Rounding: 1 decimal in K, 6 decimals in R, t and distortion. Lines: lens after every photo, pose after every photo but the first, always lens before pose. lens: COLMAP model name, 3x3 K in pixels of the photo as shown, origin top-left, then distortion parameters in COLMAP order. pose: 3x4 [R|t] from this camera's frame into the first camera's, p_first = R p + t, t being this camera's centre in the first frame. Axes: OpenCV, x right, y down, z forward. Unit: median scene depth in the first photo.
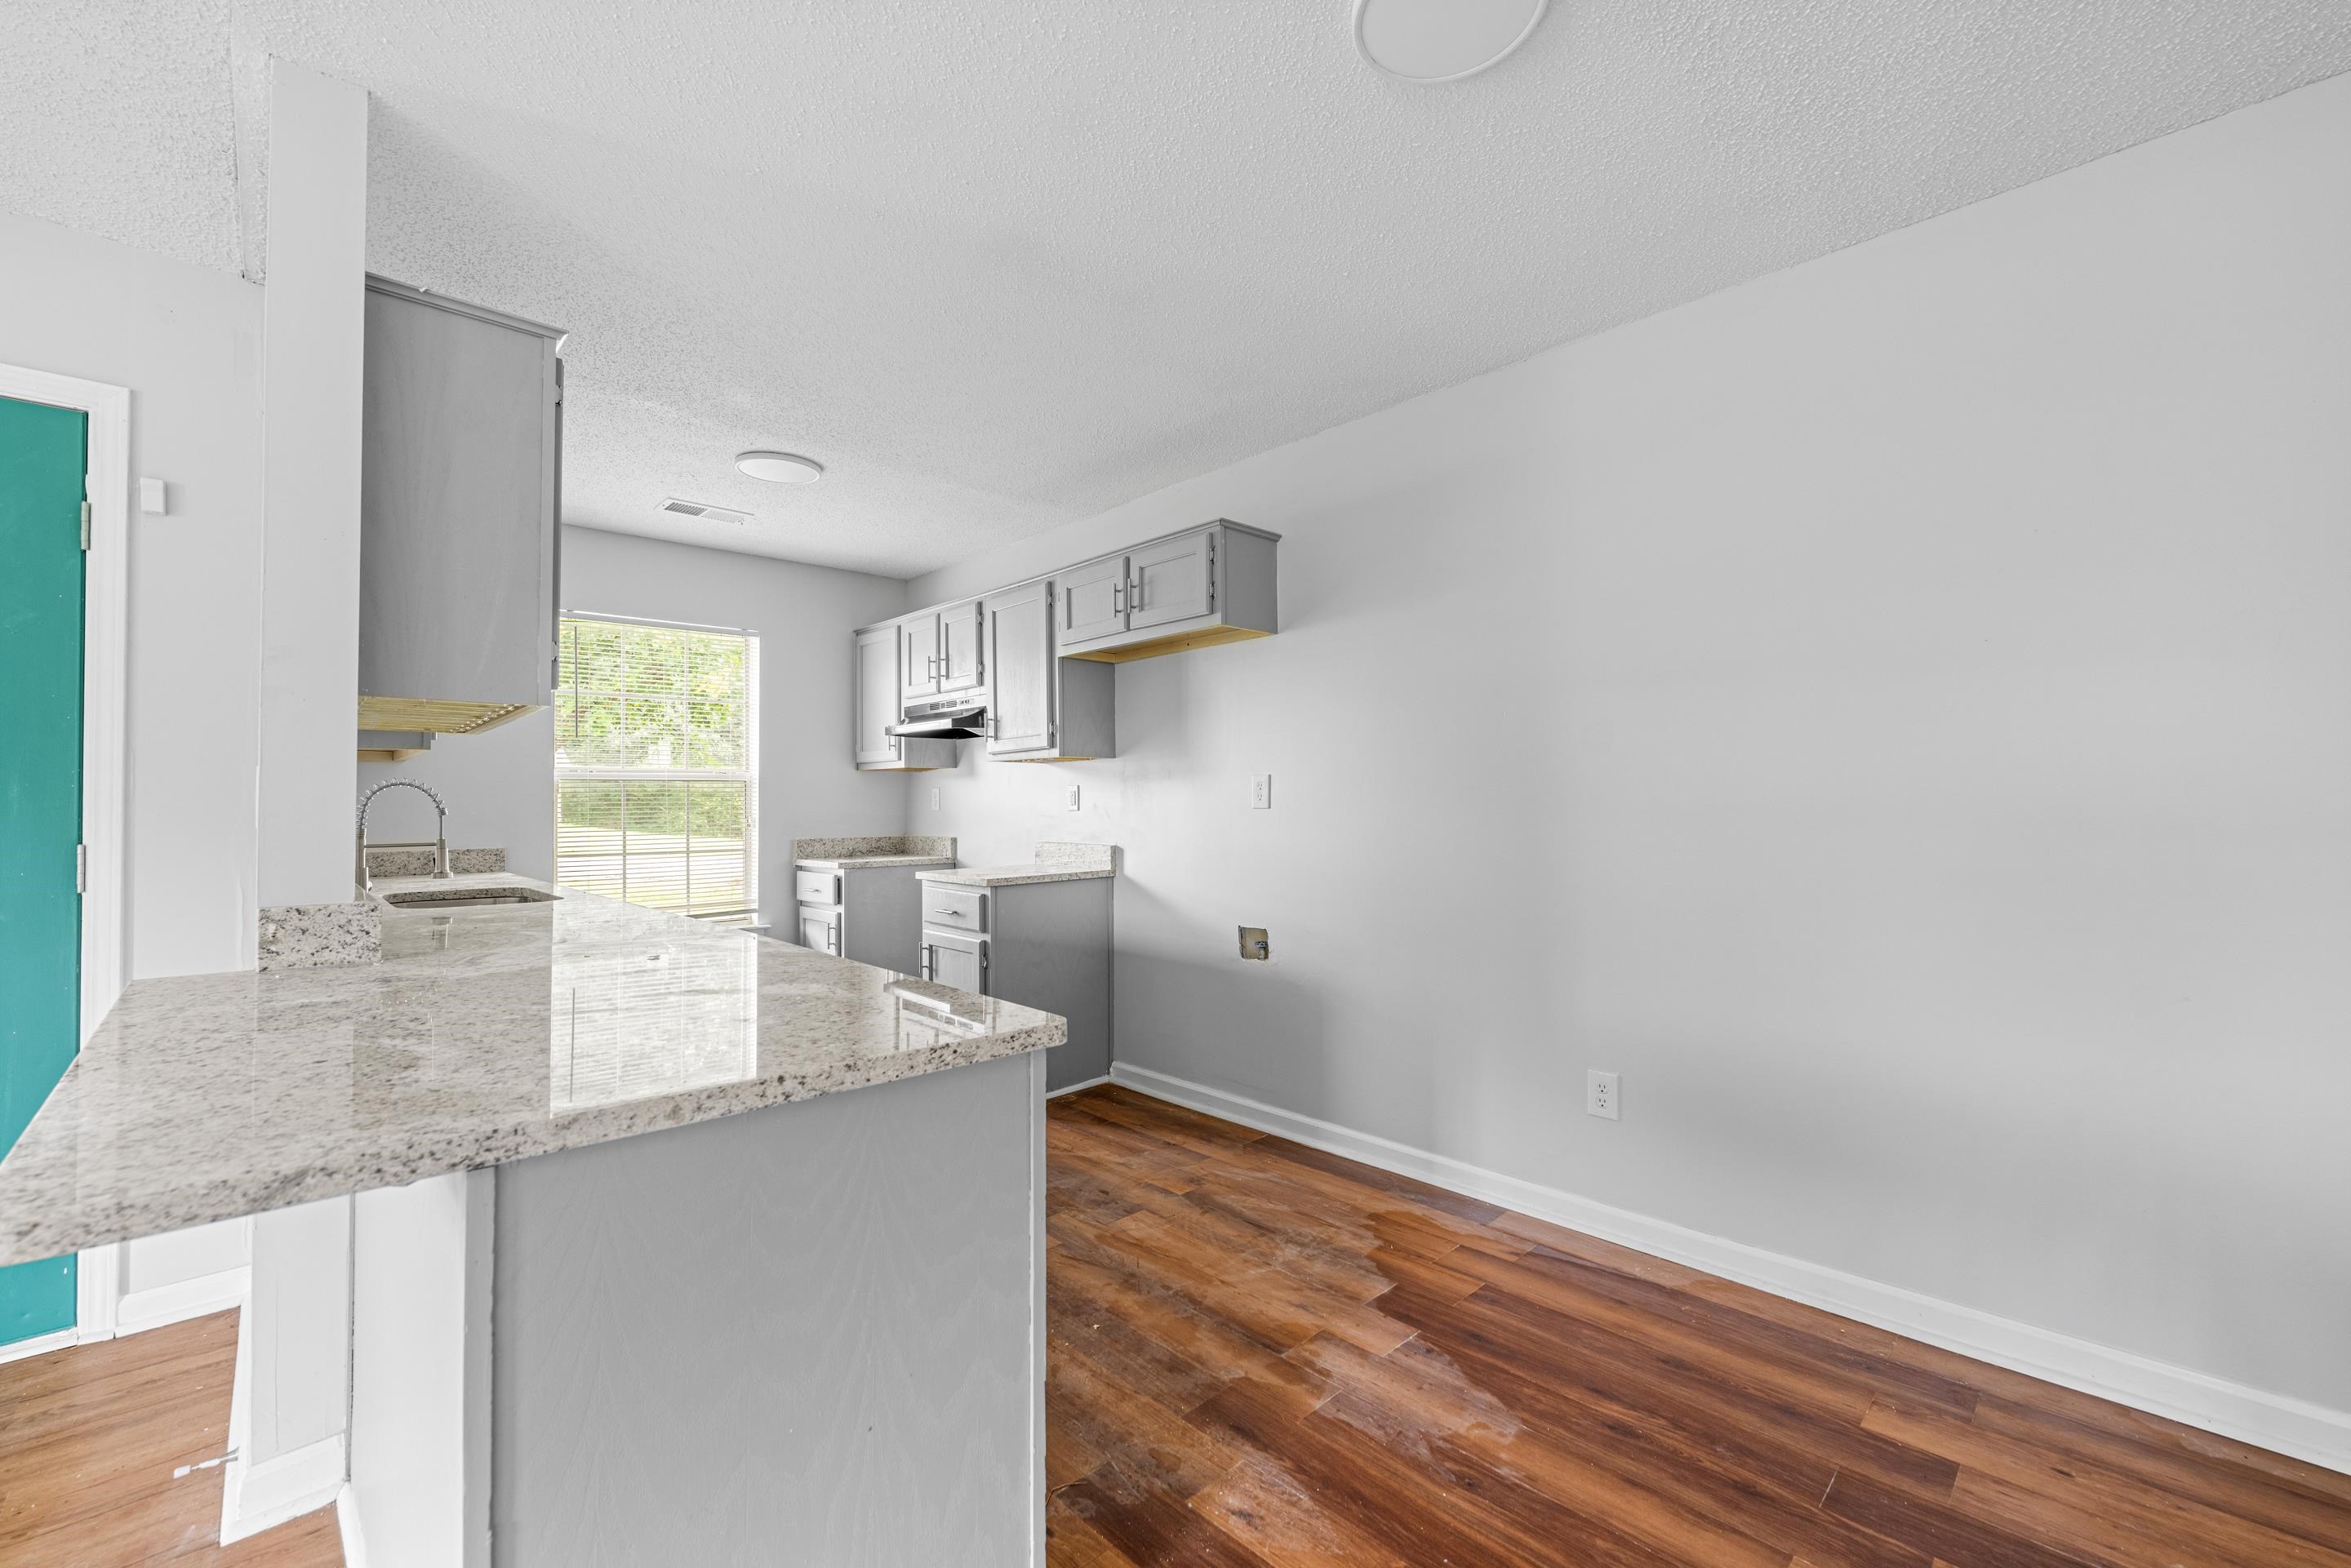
lens RADIAL K [[969.3, 0, 1169.3], [0, 969.3, 788.0], [0, 0, 1]] dist [-0.002890, -0.000189]
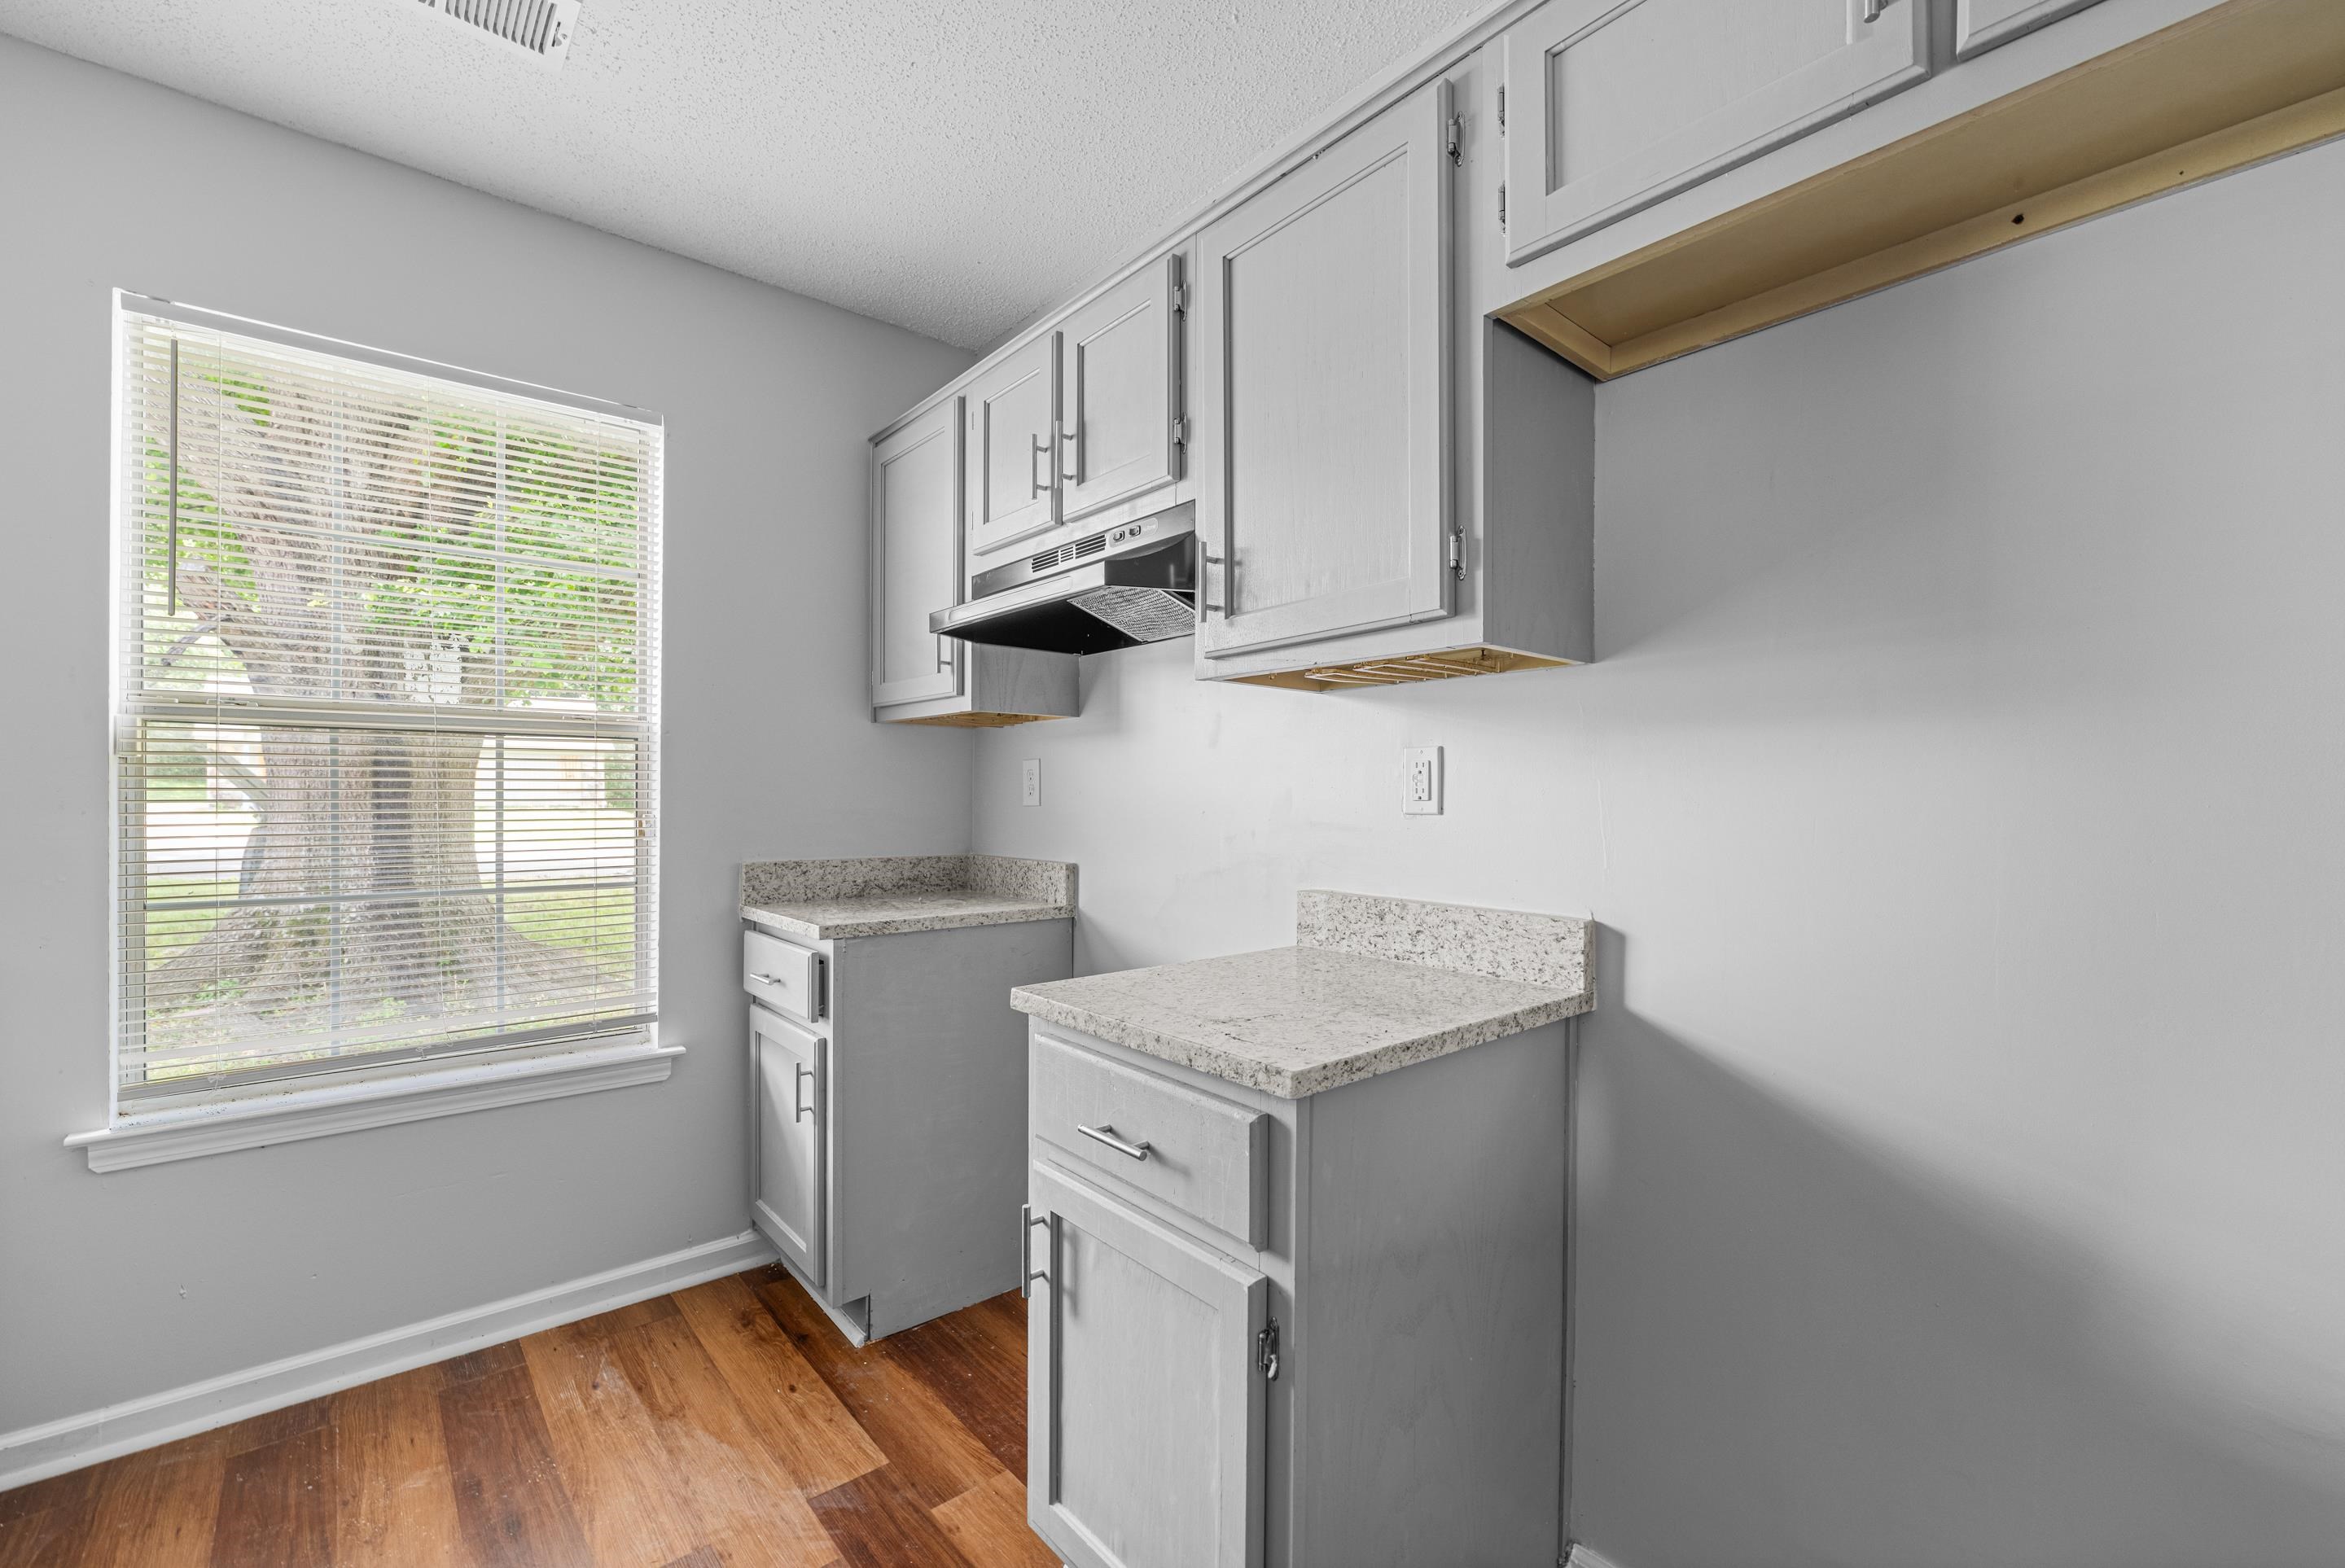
lens RADIAL K [[960.2, 0, 1151.3], [0, 960.2, 800.7], [0, 0, 1]] dist [-0.001470, 0.000002]
pose [[0.997952, 0.013258, -0.062582, -0.197735], [-0.011958, 0.999706, 0.021100, 0.012841], [0.062844, -0.020308, 0.997817, 0.685276]]
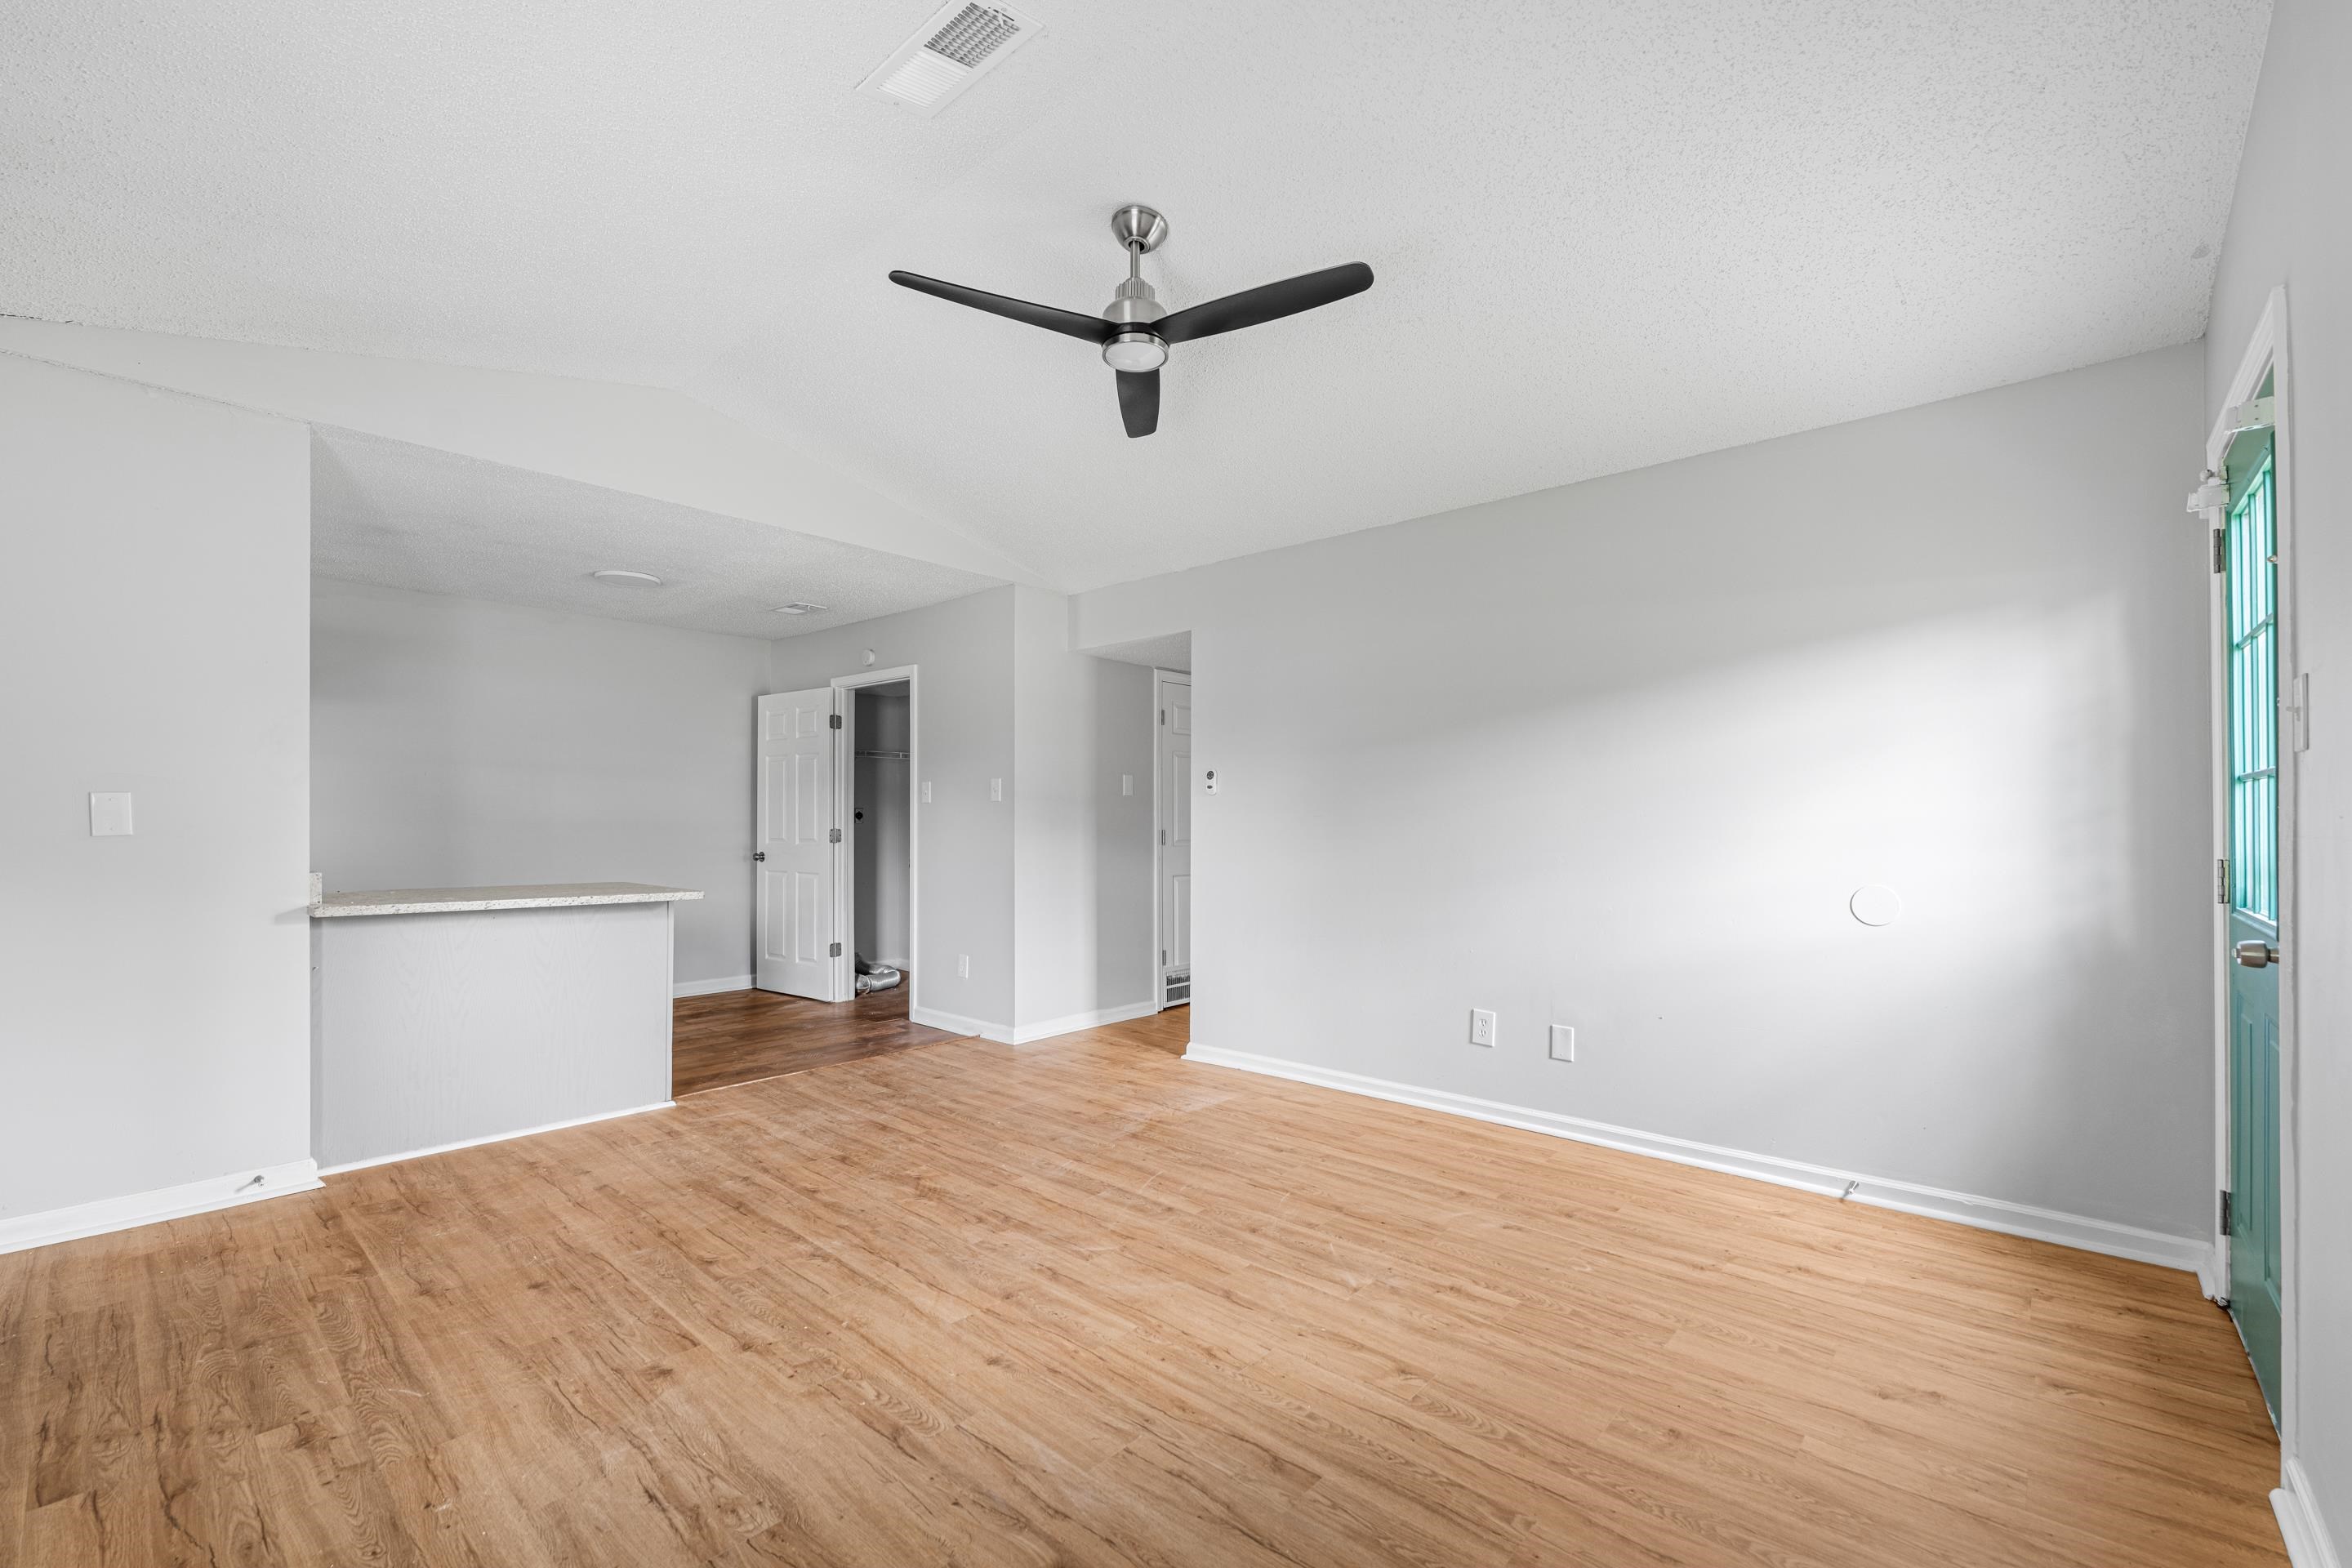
lens RADIAL K [[989.3, 0, 1149.3], [0, 989.3, 816.0], [0, 0, 1]] dist [-0.001553, -0.000018]
pose [[-0.066710, 0.008394, 0.997737, -1.220102], [-0.018105, 0.999790, -0.009622, -0.000270], [-0.997608, -0.018706, -0.066544, -0.220258]]
